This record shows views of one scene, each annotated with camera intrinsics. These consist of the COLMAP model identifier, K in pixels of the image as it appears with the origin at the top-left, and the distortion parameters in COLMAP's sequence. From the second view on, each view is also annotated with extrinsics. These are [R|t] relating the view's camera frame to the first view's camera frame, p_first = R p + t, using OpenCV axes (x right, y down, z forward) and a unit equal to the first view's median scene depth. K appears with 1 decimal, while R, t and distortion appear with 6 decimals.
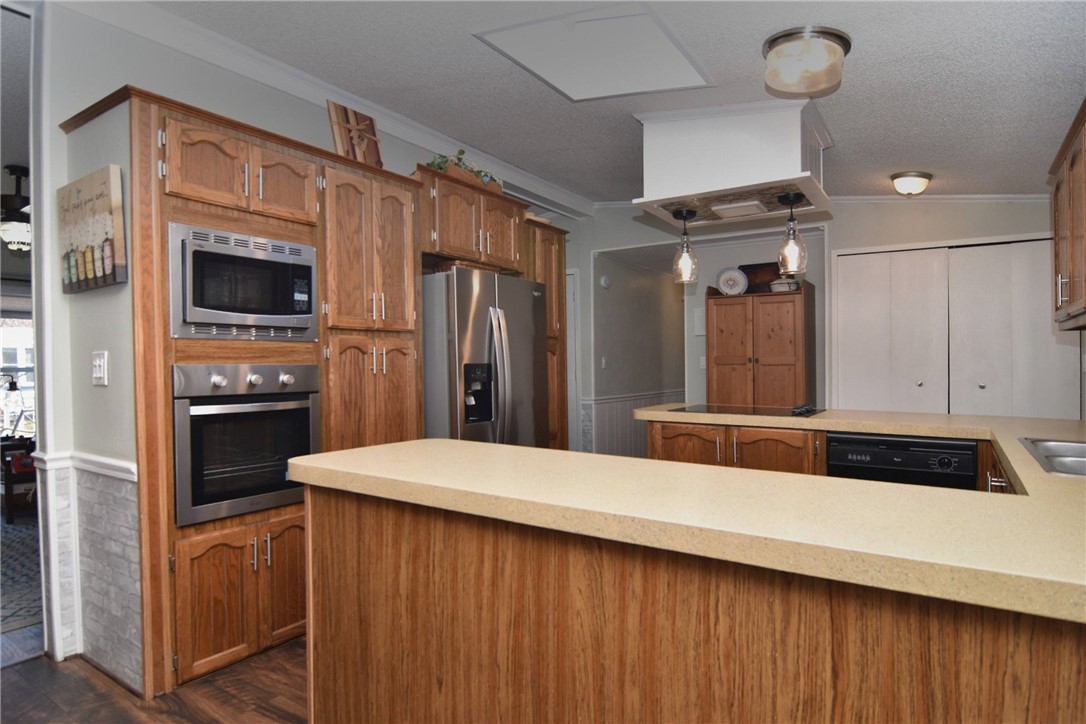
lens RADIAL K [[597.4, 0, 586.5], [0, 597.4, 354.0], [0, 0, 1]] dist [-0.010822, -0.006388]
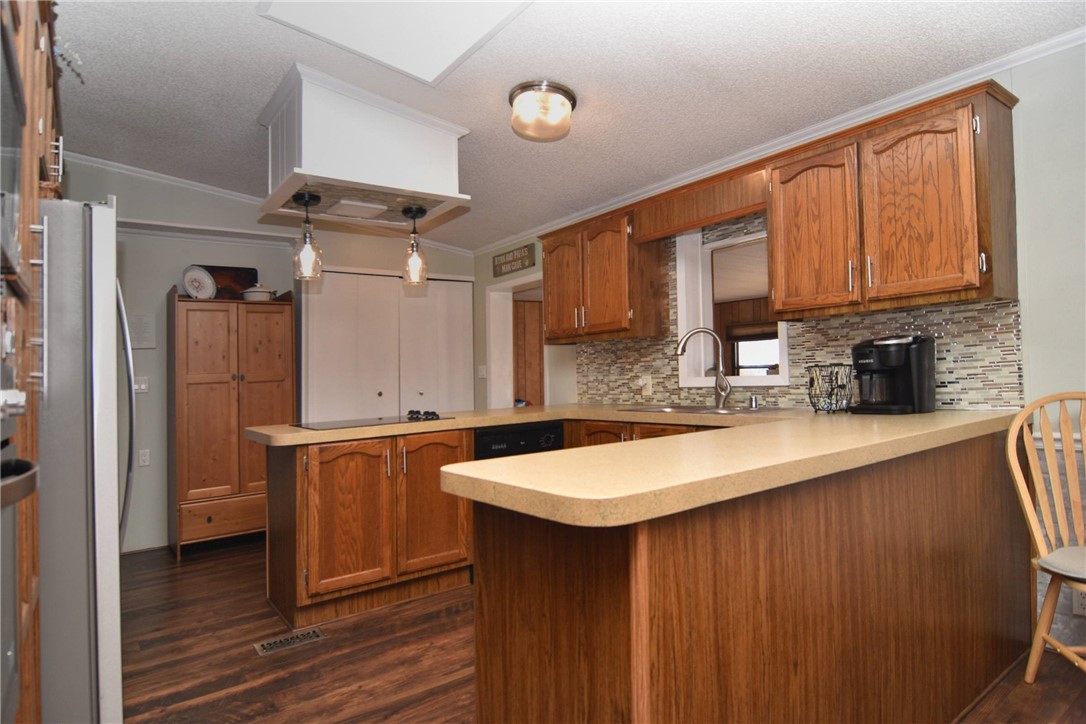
lens RADIAL K [[597.4, 0, 547.3], [0, 597.4, 355.6], [0, 0, 1]] dist [-0.010822, -0.006388]
pose [[0.377803, 0.012165, 0.925806, -0.592945], [0.031568, 0.999163, -0.026012, 0.026792], [-0.925348, 0.039053, 0.377103, 0.449155]]
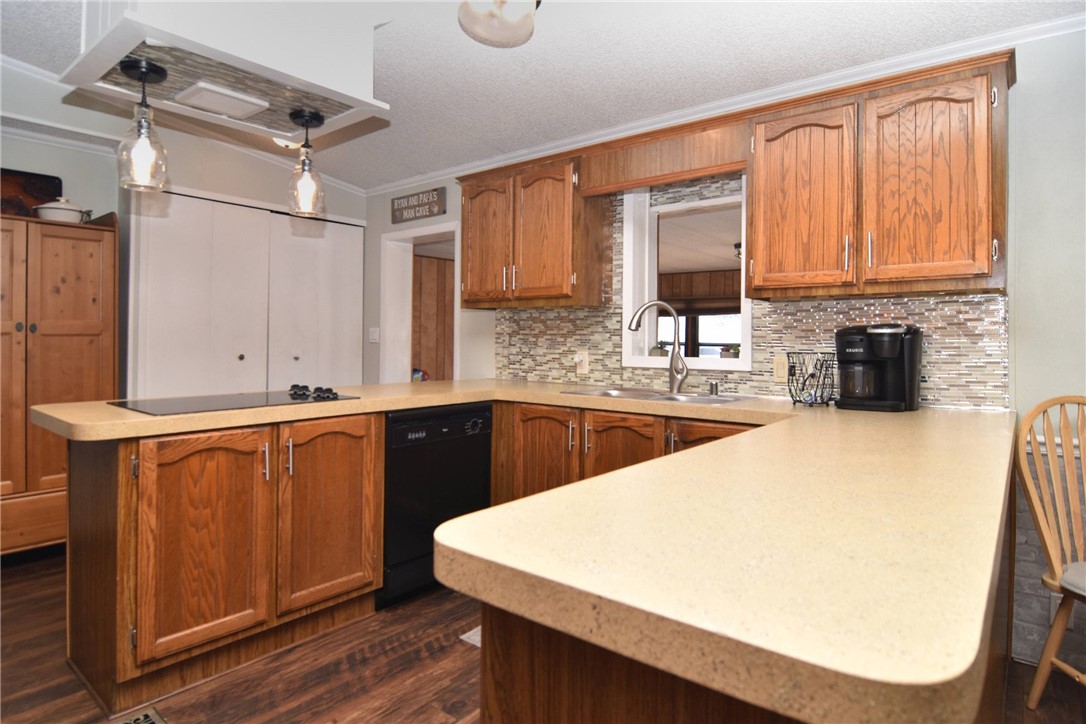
lens RADIAL K [[597.4, 0, 574.3], [0, 597.4, 359.5], [0, 0, 1]] dist [-0.010822, -0.006388]
pose [[0.131542, -0.033605, 0.990741, -0.413746], [-0.020877, 0.999110, 0.036661, 0.016990], [-0.991091, -0.025506, 0.130723, 0.628837]]
